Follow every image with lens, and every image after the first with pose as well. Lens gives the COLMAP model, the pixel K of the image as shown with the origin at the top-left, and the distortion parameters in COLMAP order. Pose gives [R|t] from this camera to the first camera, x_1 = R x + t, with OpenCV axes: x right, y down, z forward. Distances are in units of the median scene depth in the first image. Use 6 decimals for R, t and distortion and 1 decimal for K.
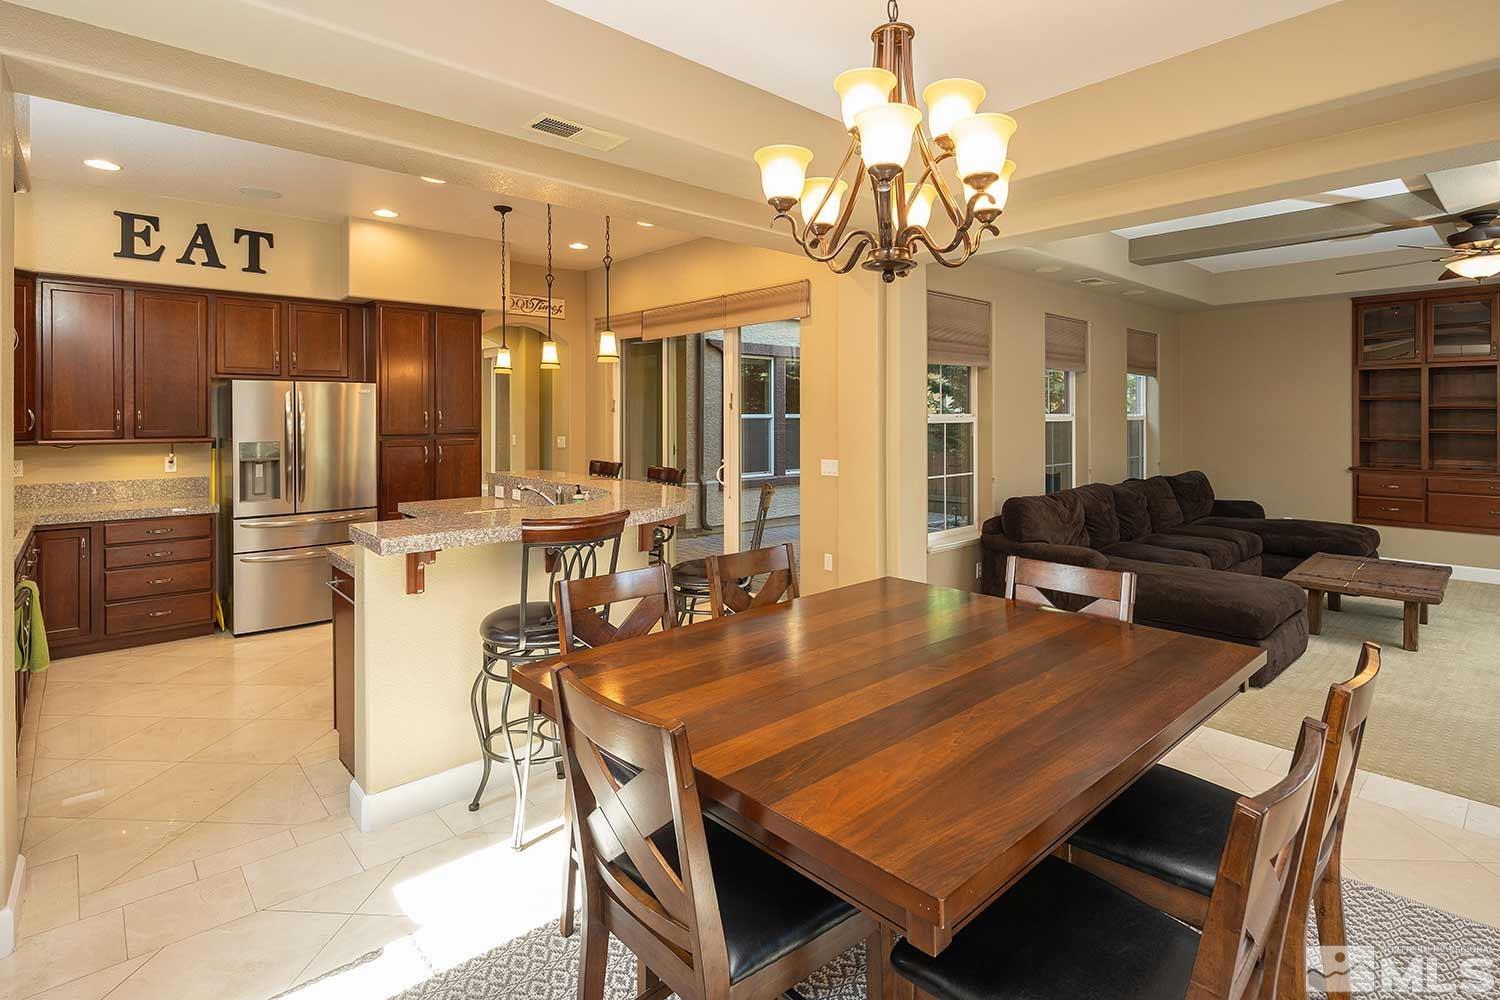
lens RADIAL K [[737.8, 0, 751.2], [0, 737.8, 442.4], [0, 0, 1]] dist [-0.000669, -0.003282]
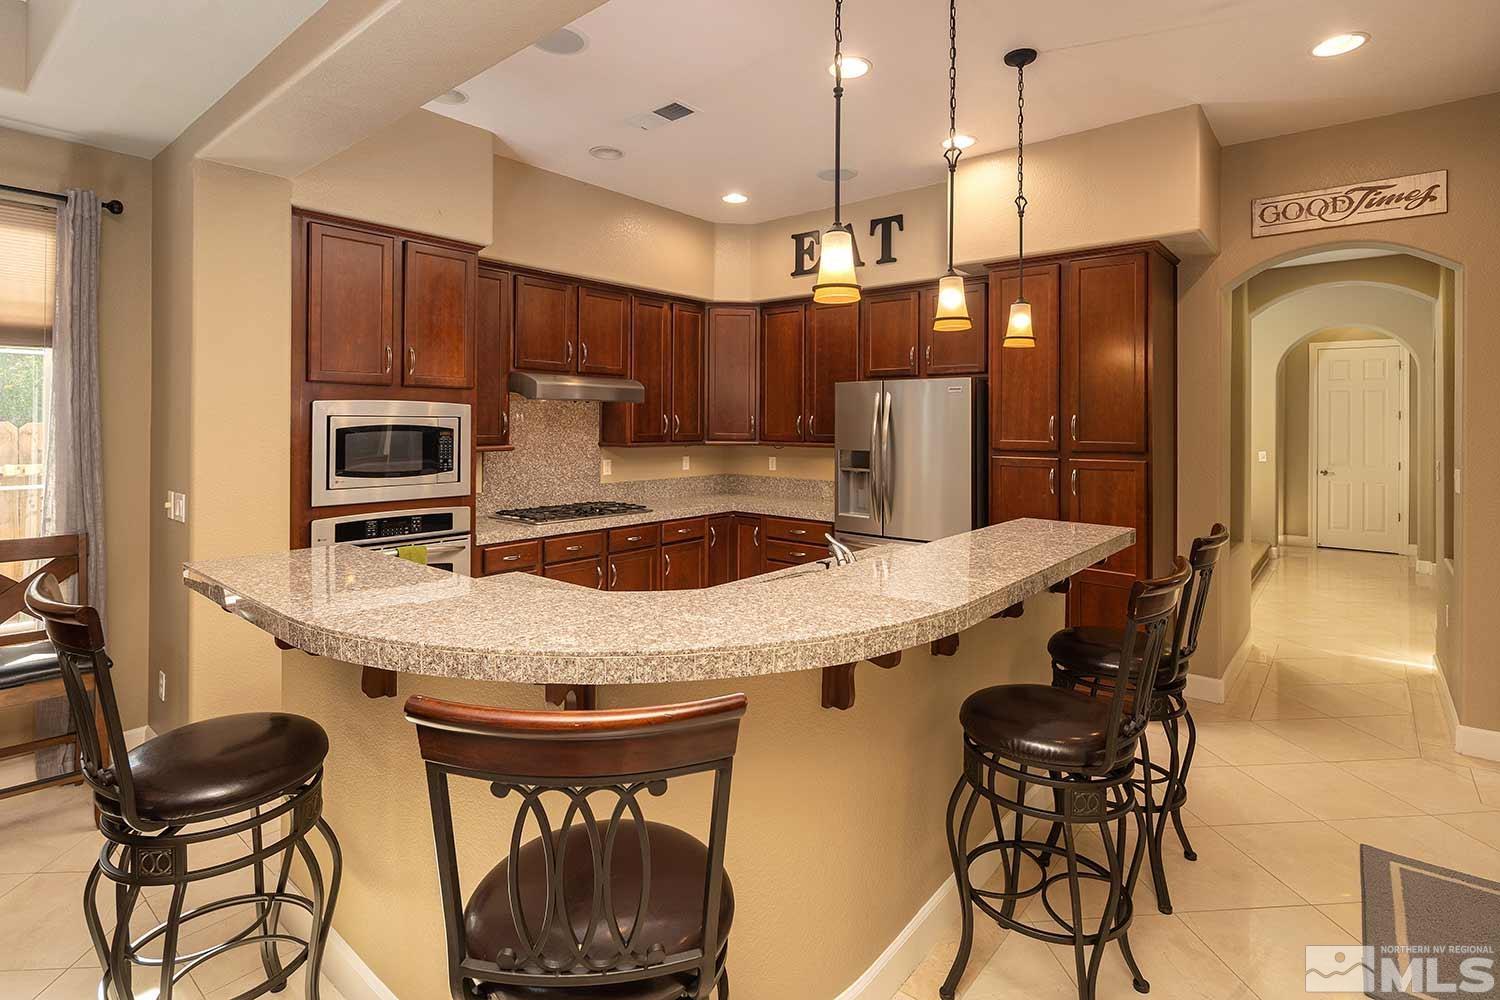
lens RADIAL K [[737.8, 0, 751.1], [0, 737.8, 422.9], [0, 0, 1]] dist [-0.000669, -0.003282]
pose [[0.139238, 0.003040, -0.990254, 0.203325], [-0.036819, 0.999320, -0.002110, -0.028310], [0.989574, 0.036754, 0.139256, 0.745229]]
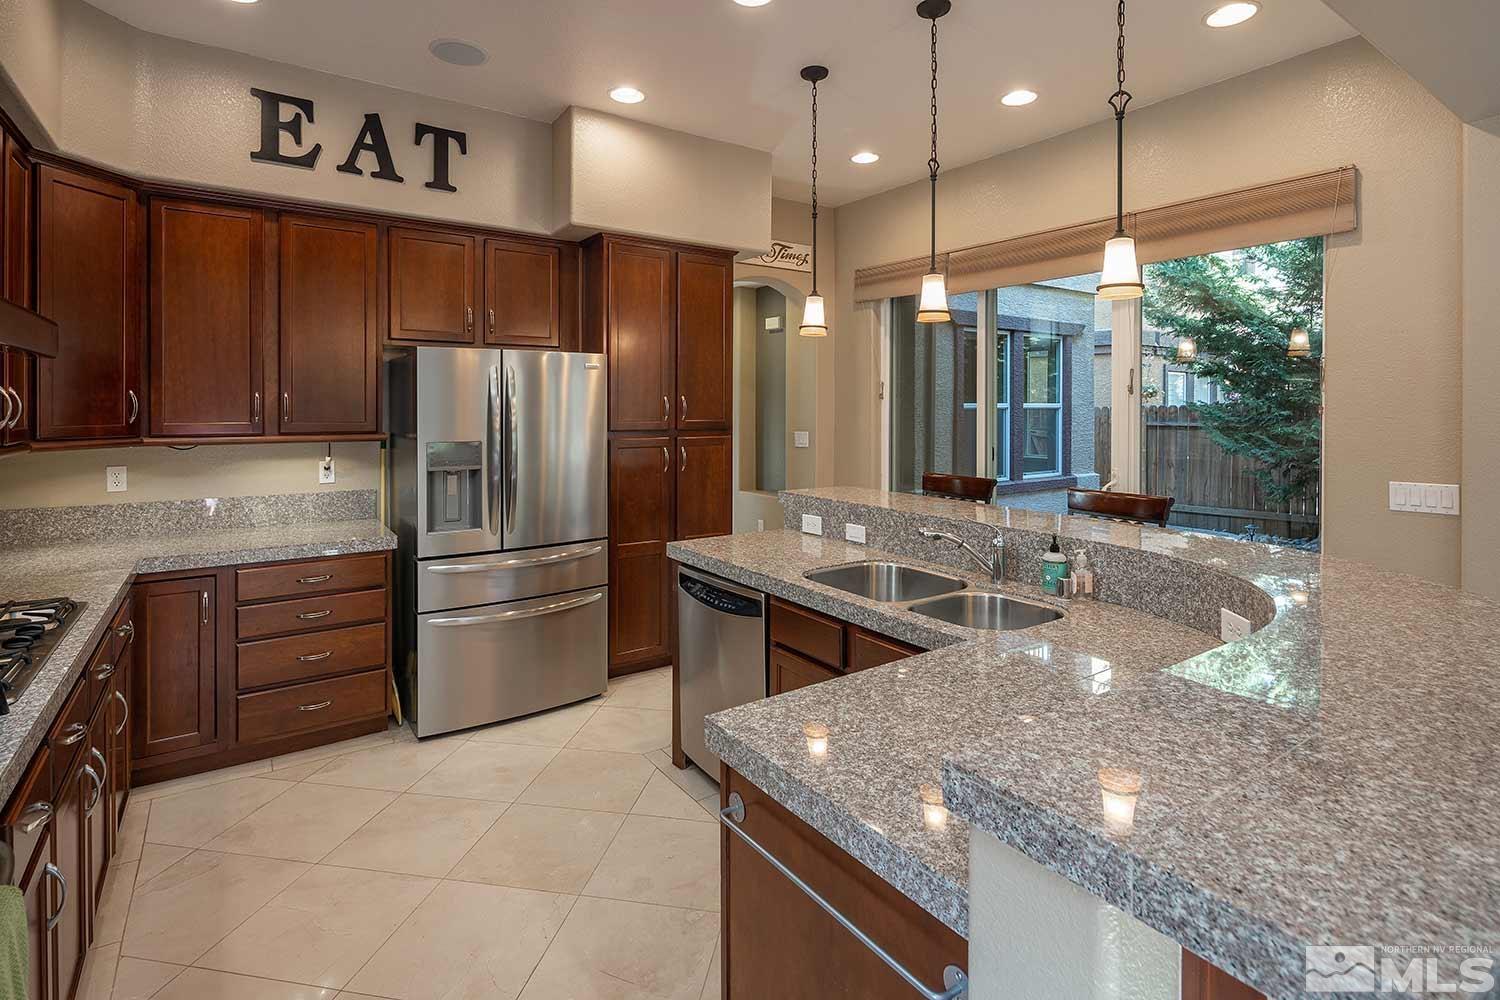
lens RADIAL K [[737.8, 0, 748.4], [0, 737.8, 438.6], [0, 0, 1]] dist [-0.000669, -0.003282]
pose [[0.991857, 0.009477, -0.127003, -0.317835], [-0.008293, 0.999917, 0.009847, -0.011568], [0.127086, -0.008714, 0.991853, 0.376150]]
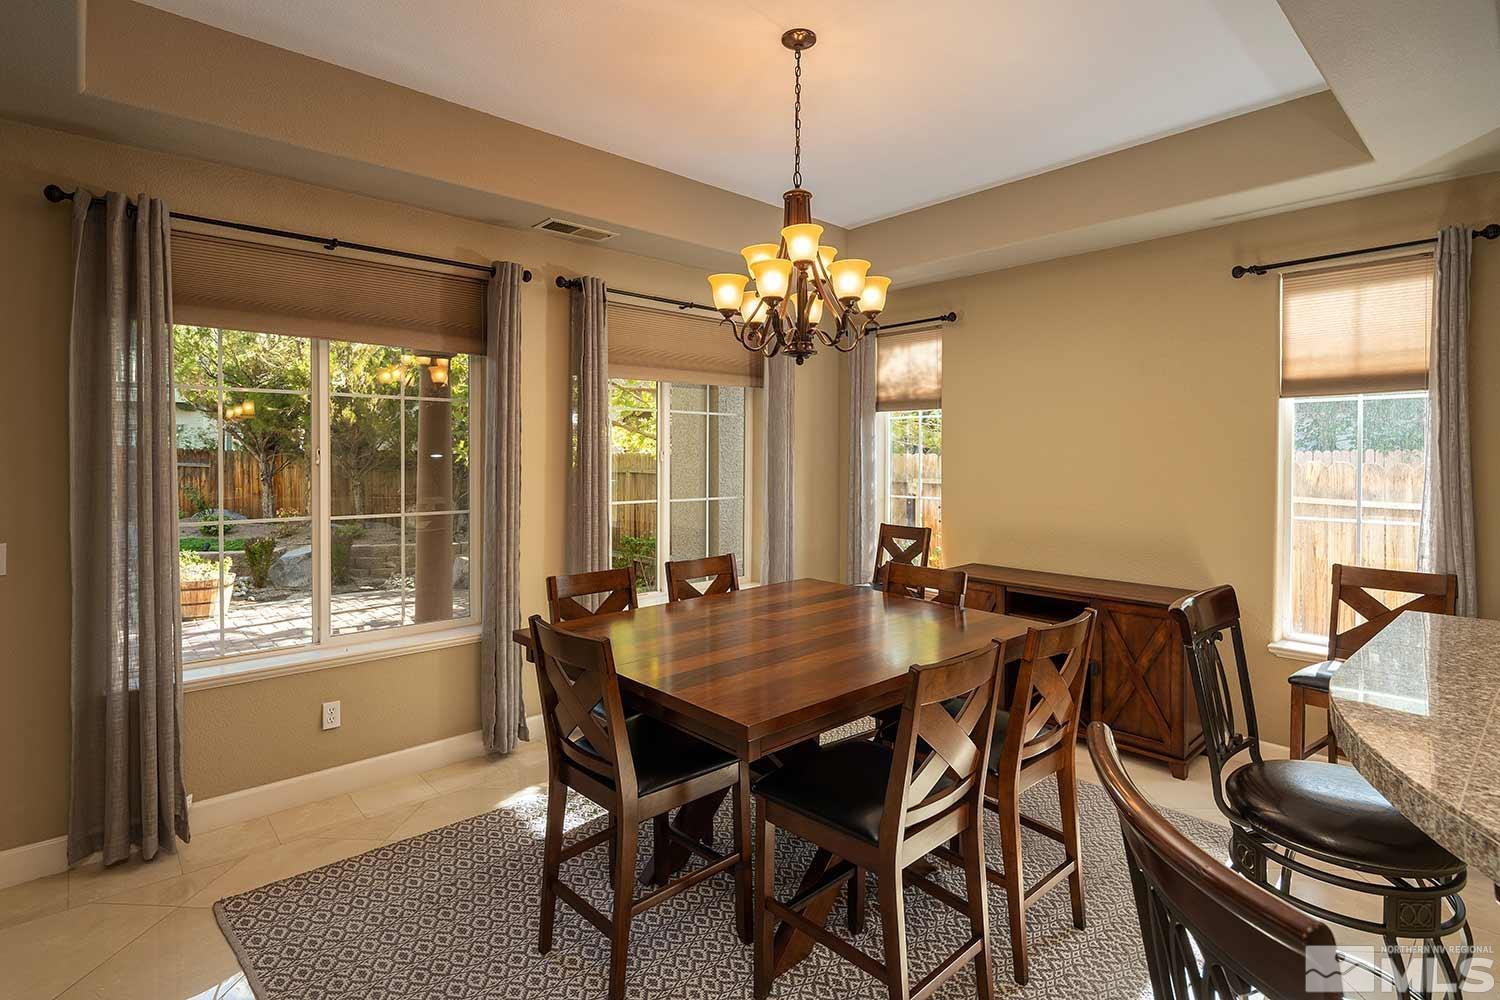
lens RADIAL K [[737.8, 0, 738.6], [0, 737.8, 465.7], [0, 0, 1]] dist [-0.000669, -0.003282]
pose [[-0.999886, -0.000574, 0.015097, 0.099154], [0.000071, 0.999089, 0.042679, -0.032634], [-0.015108, 0.042675, -0.998975, 0.886353]]
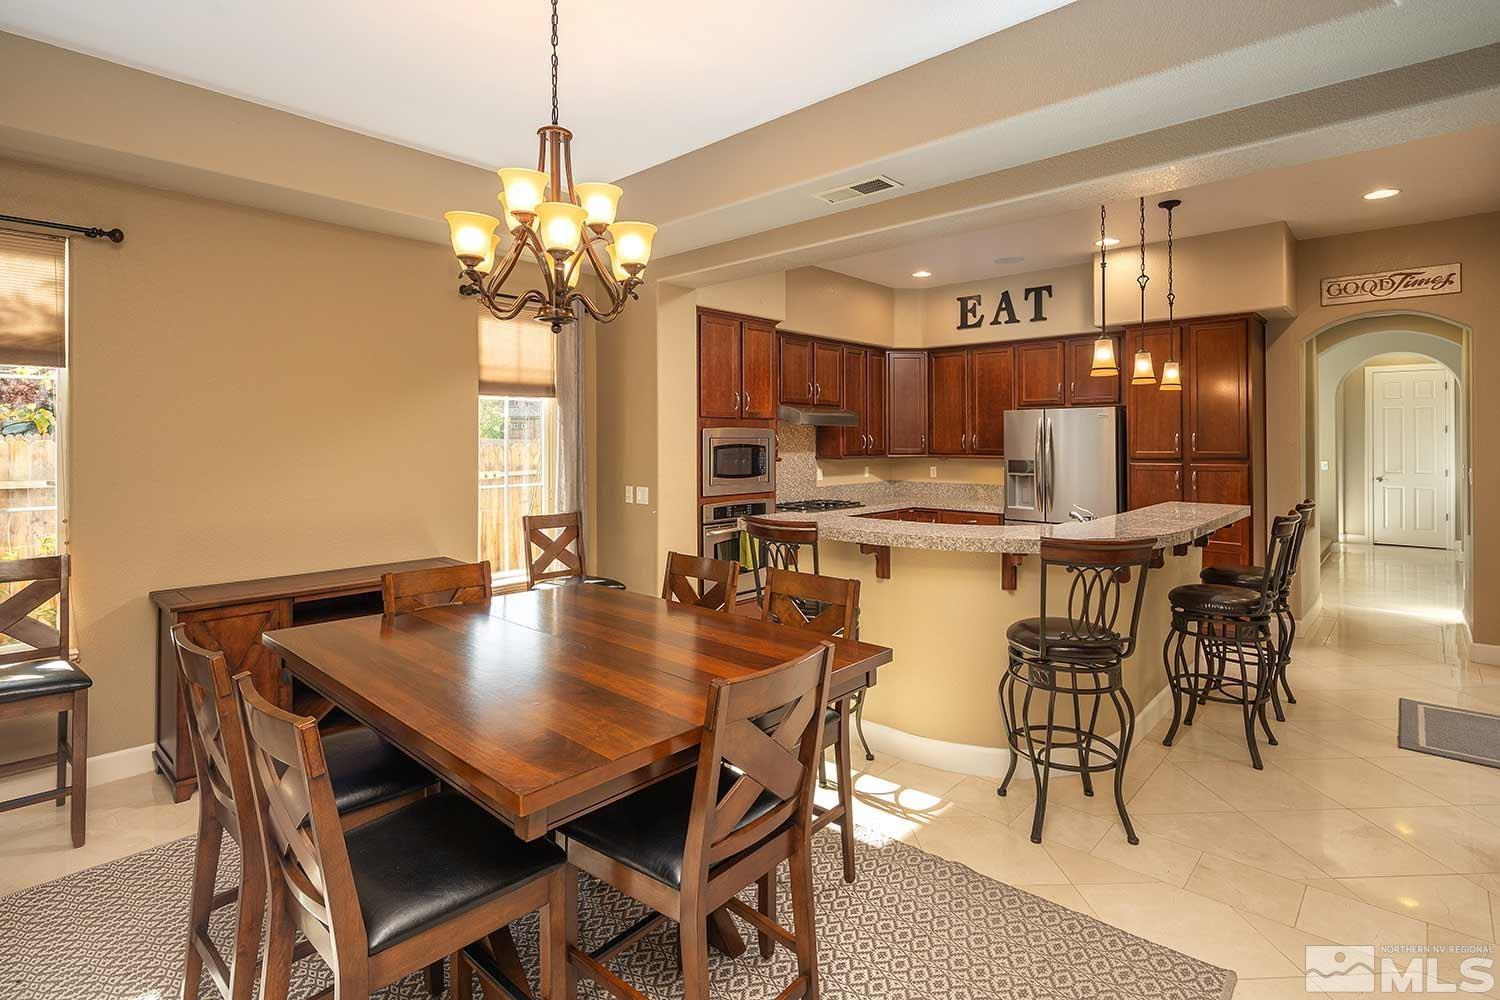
lens RADIAL K [[737.8, 0, 751.1], [0, 737.8, 439.9], [0, 0, 1]] dist [-0.000669, -0.003282]
pose [[0.091863, 0.001067, -0.995771, 0.510367], [-0.028552, 0.999591, -0.001563, -0.020070], [0.995362, 0.028575, 0.091856, 0.439528]]
